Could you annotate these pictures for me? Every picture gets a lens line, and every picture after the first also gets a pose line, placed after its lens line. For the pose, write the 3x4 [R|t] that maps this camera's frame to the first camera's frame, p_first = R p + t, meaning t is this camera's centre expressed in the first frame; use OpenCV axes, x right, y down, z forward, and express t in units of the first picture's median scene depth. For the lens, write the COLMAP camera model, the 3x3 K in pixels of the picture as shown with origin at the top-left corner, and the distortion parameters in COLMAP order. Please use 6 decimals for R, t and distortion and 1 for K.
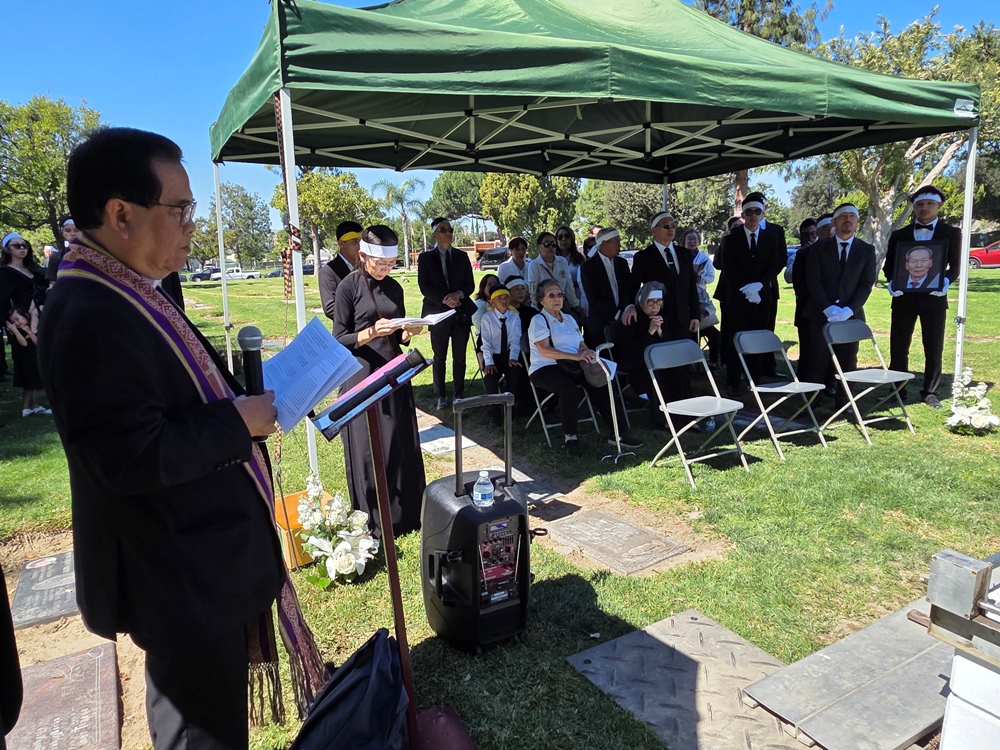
lens RADIAL K [[674.5, 0, 497.6], [0, 674.5, 374.2], [0, 0, 1]] dist [0.007006, 0.002094]
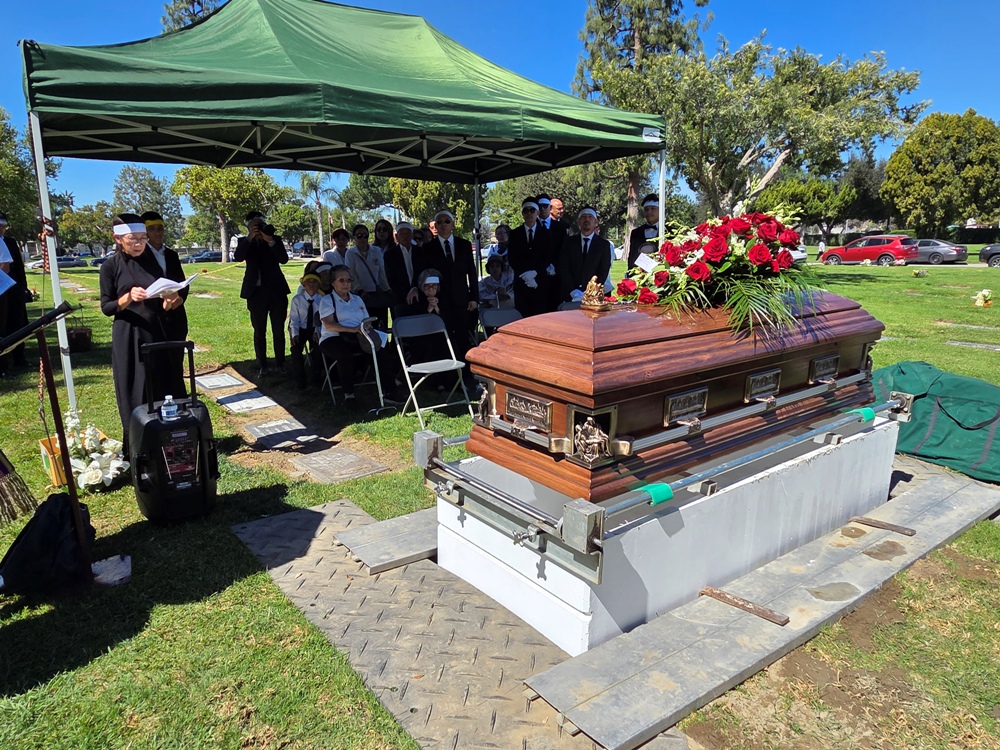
lens RADIAL K [[674.5, 0, 497.6], [0, 674.5, 374.2], [0, 0, 1]] dist [0.007006, 0.002094]
pose [[0.994566, -0.003536, 0.104051, 0.258738], [0.002187, 0.999912, 0.013080, 0.041275], [-0.104088, -0.012782, 0.994486, -0.236913]]
